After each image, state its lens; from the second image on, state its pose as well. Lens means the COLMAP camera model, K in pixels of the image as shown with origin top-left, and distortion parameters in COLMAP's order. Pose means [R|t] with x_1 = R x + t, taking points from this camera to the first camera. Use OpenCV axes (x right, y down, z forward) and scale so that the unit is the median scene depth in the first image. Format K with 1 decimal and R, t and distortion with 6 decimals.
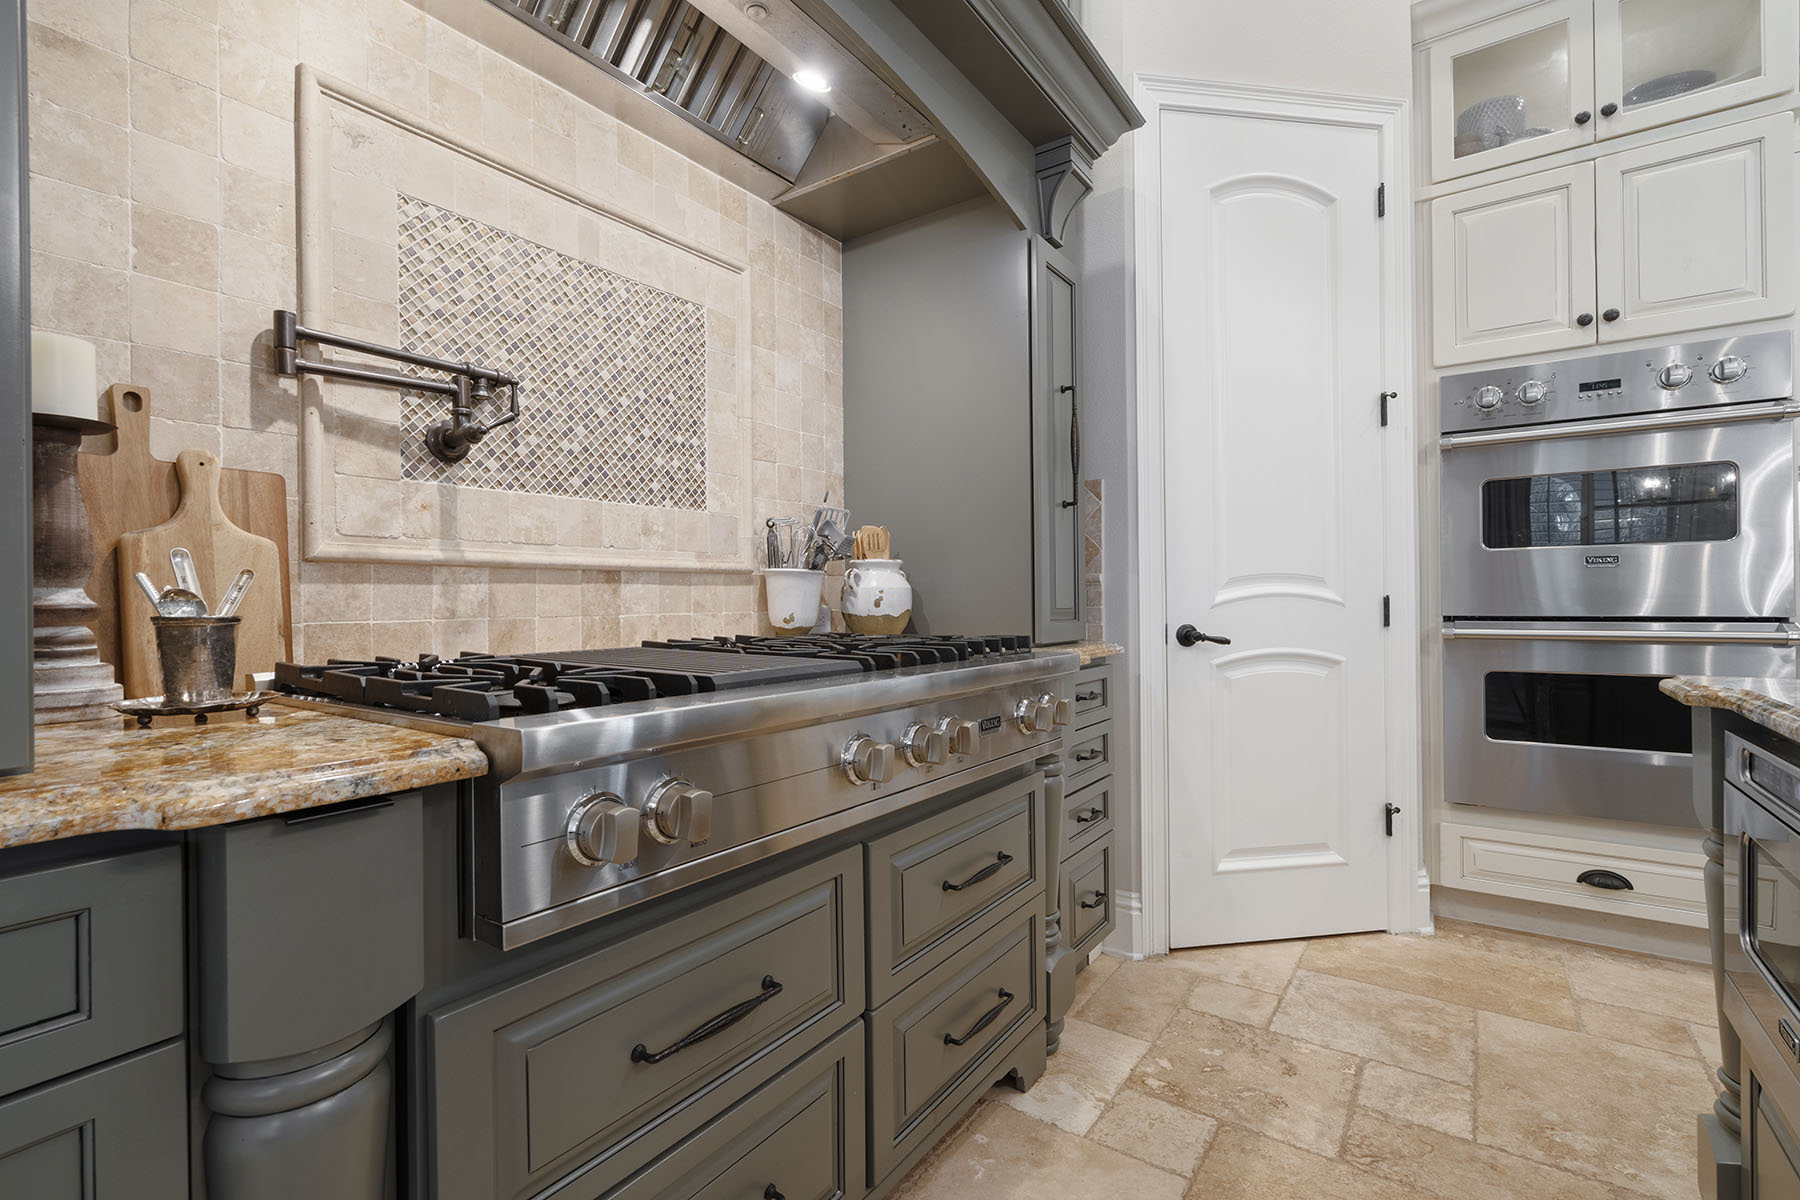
lens RADIAL K [[813.6, 0, 891.4], [0, 813.6, 598.2], [0, 0, 1]] dist [-0.000776, 0.000105]
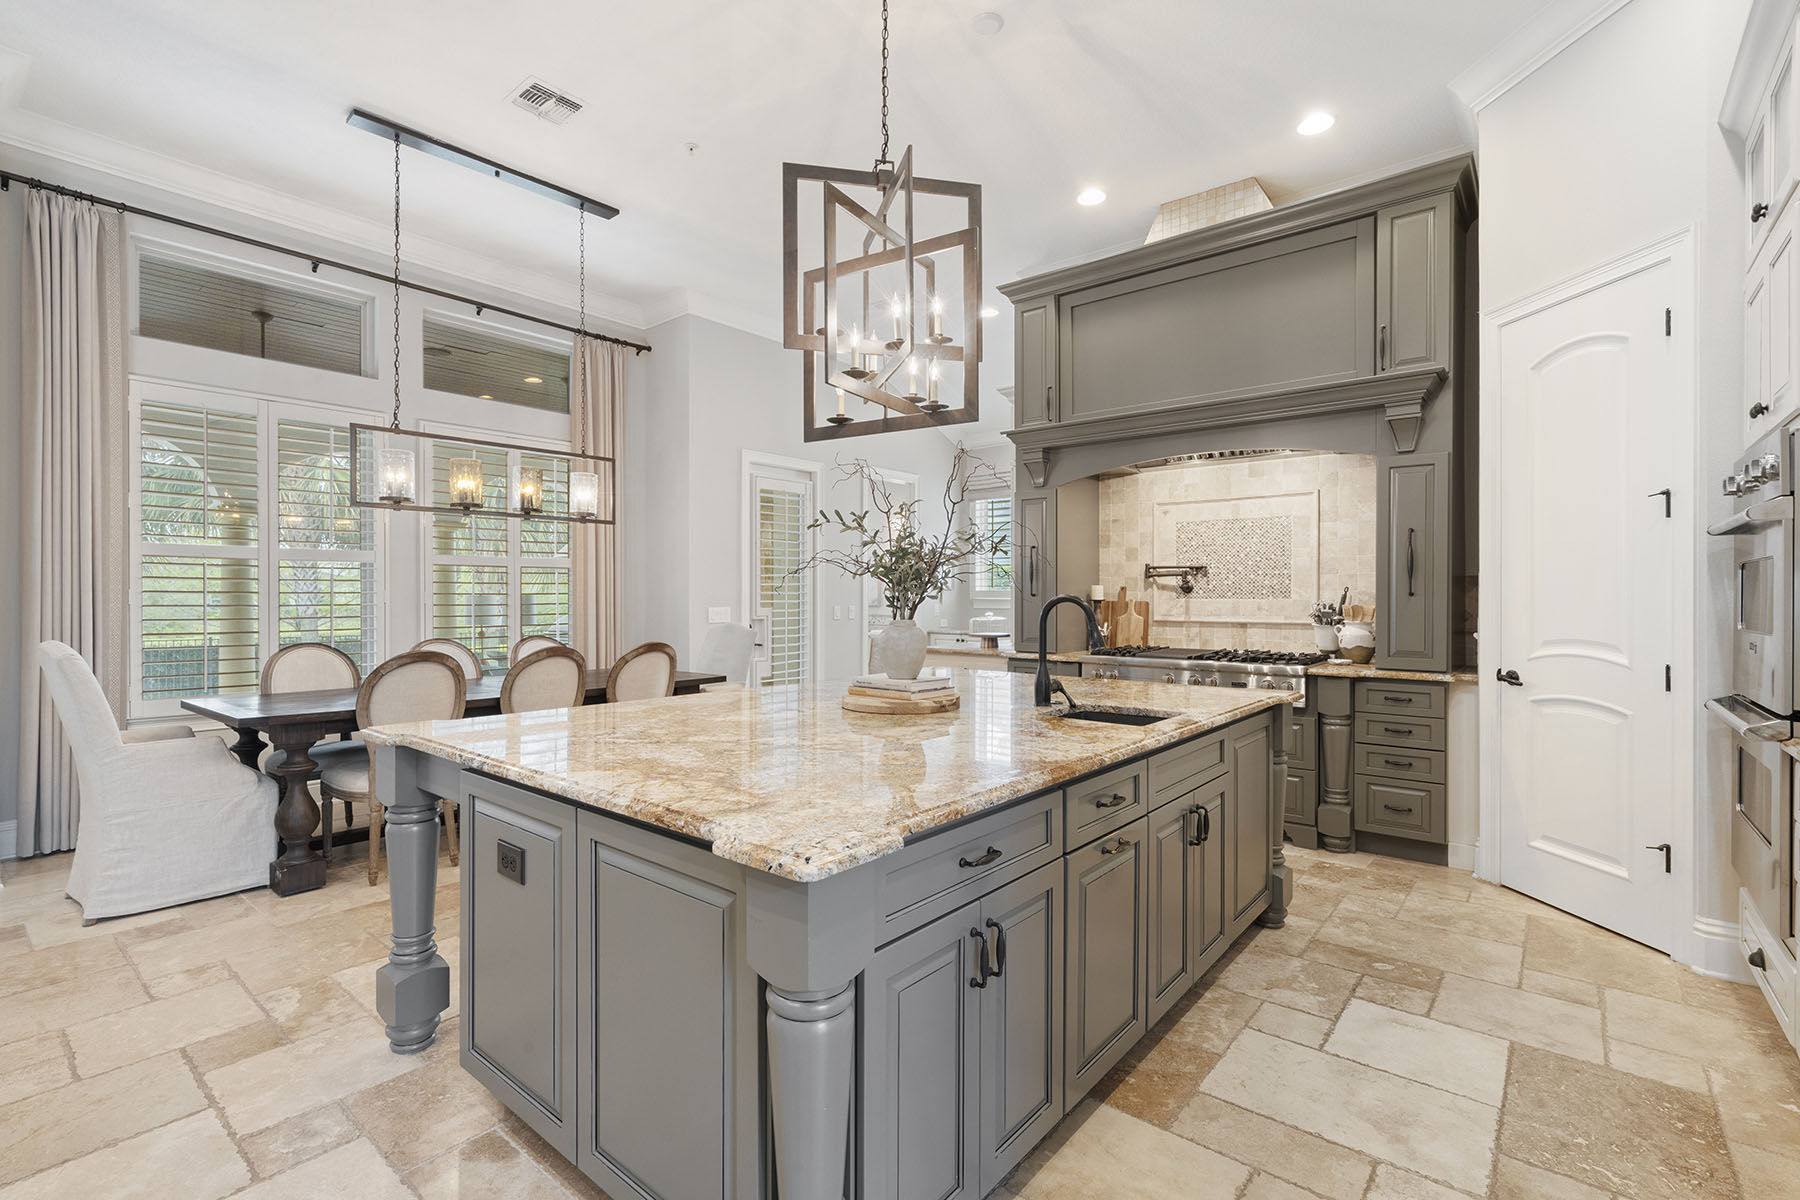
lens RADIAL K [[813.6, 0, 891.4], [0, 813.6, 598.2], [0, 0, 1]] dist [-0.000776, 0.000105]
pose [[-0.073217, 0.012067, -0.997243, 2.176890], [0.000577, 0.999927, 0.012057, -0.133074], [0.997316, 0.000308, -0.073218, -0.018814]]
